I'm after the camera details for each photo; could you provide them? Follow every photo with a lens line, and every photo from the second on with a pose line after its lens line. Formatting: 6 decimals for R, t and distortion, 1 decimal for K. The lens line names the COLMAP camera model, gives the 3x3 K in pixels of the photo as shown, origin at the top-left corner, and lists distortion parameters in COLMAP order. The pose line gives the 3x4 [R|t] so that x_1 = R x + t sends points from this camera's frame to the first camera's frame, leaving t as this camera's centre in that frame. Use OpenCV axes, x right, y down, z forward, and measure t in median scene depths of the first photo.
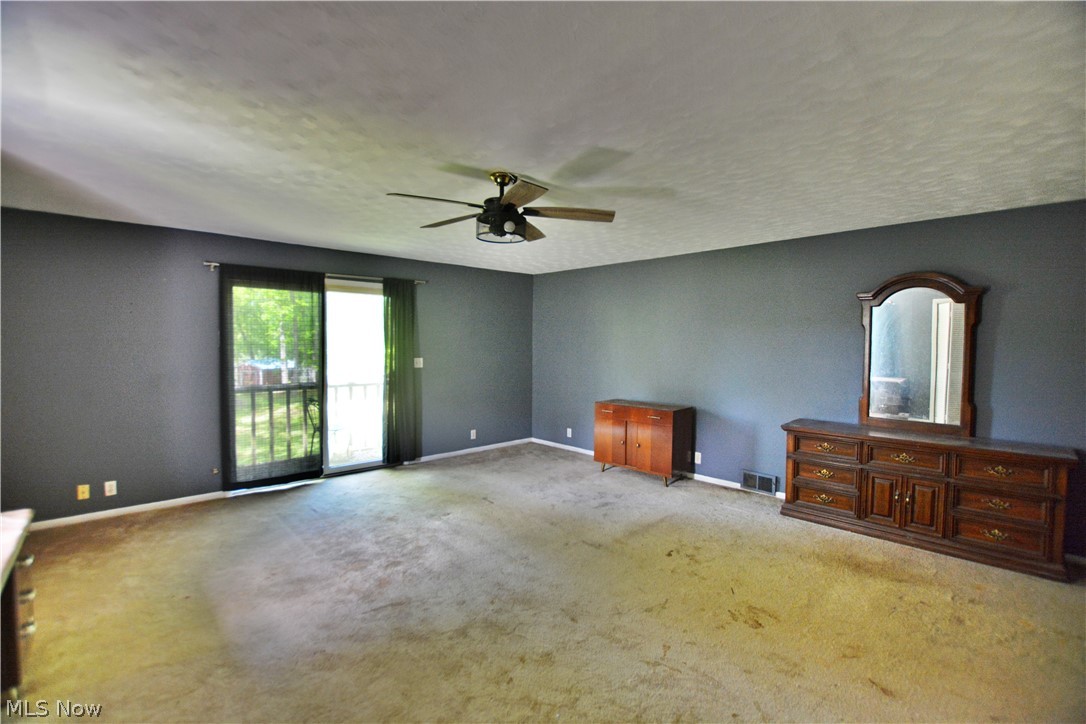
lens RADIAL K [[477.7, 0, 540.7], [0, 477.7, 360.9], [0, 0, 1]] dist [-0.029723, 0.000428]
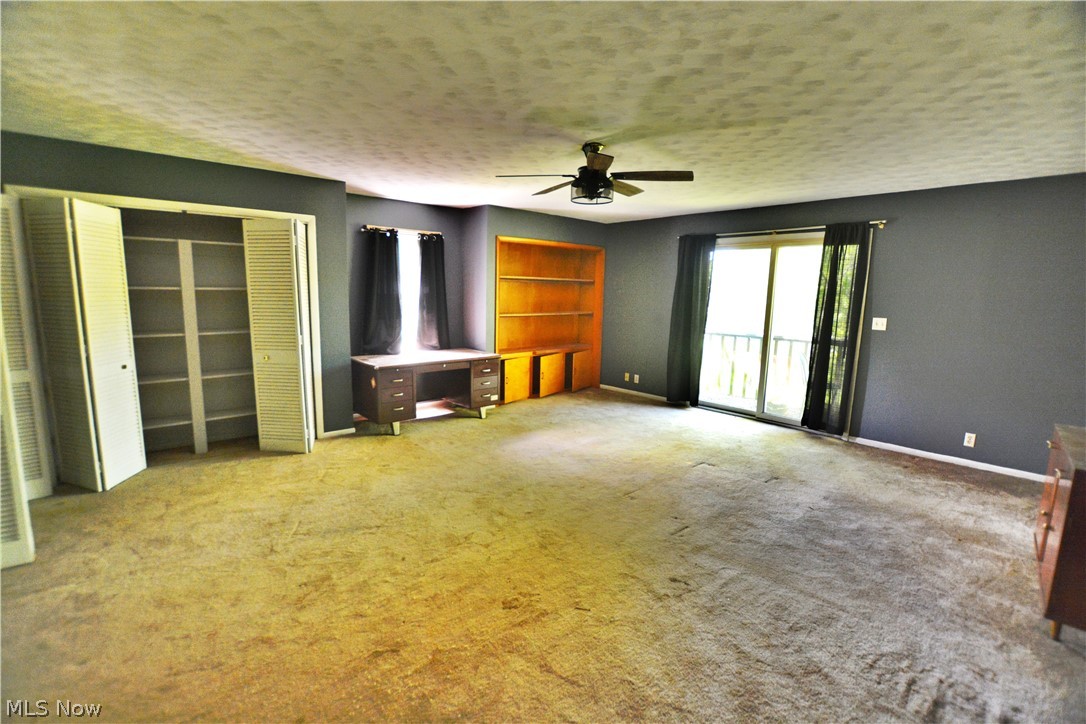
lens RADIAL K [[477.7, 0, 540.7], [0, 477.7, 360.9], [0, 0, 1]] dist [-0.029723, 0.000428]
pose [[-0.017648, 0.140499, -0.989924, 0.659054], [-0.058841, 0.988216, 0.141306, -0.015547], [0.998111, 0.060742, -0.009173, 0.532982]]
